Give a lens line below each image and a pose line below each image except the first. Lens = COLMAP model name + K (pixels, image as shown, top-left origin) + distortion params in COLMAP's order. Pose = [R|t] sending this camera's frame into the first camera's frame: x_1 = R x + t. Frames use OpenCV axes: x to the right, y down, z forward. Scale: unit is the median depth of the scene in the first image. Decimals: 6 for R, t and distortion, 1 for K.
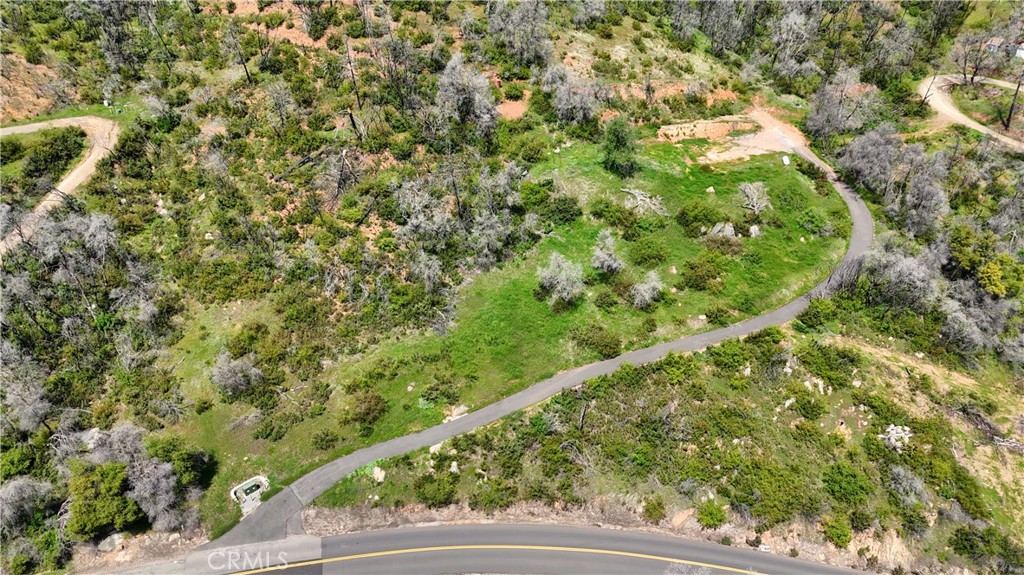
lens RADIAL K [[748.1, 0, 511.9], [0, 748.1, 290.9], [0, 0, 1]] dist [0.052719, -0.035687]
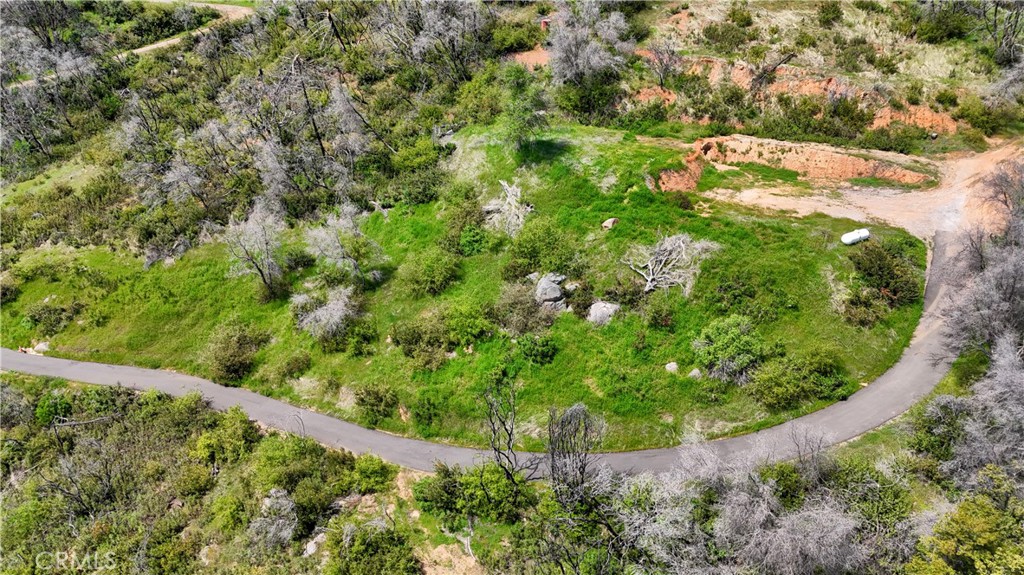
lens RADIAL K [[748.1, 0, 515.0], [0, 748.1, 289.6], [0, 0, 1]] dist [0.052719, -0.035687]
pose [[0.686843, 0.343354, -0.640589, 0.577059], [-0.382704, 0.920148, 0.082860, -0.109017], [0.617887, 0.188244, 0.763400, 0.561175]]
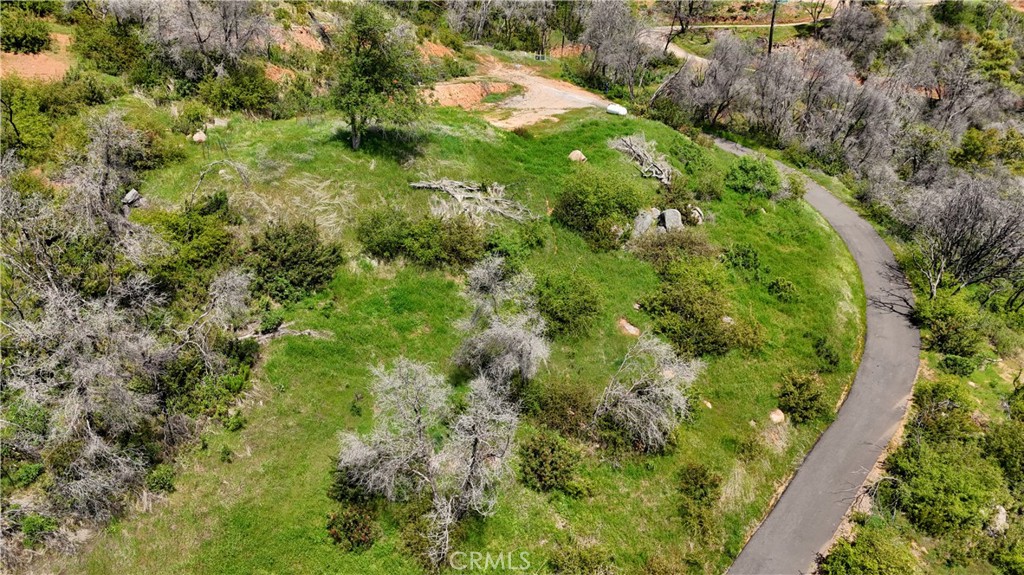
lens RADIAL K [[748.1, 0, 516.8], [0, 748.1, 285.1], [0, 0, 1]] dist [0.052719, -0.035687]
pose [[0.800829, -0.228795, 0.553467, -0.046465], [0.307237, 0.950225, -0.051742, -0.044386], [-0.514080, 0.211482, 0.831262, 0.644861]]
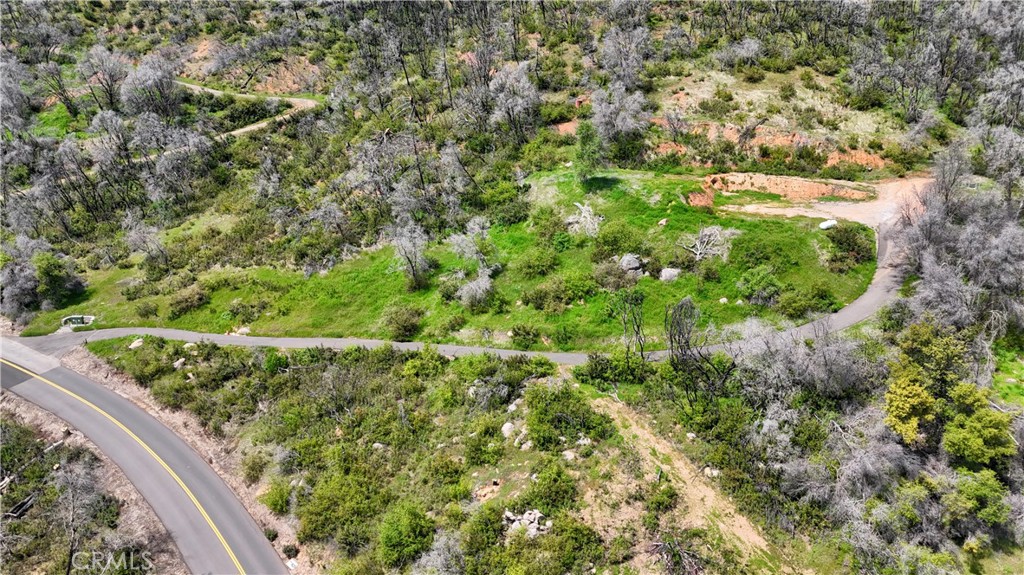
lens RADIAL K [[748.1, 0, 515.4], [0, 748.1, 289.3], [0, 0, 1]] dist [0.052719, -0.035687]
pose [[0.739625, 0.237351, -0.629777, 0.658900], [-0.353424, 0.933318, -0.063319, 0.034491], [0.572753, 0.269411, 0.774191, 0.328751]]
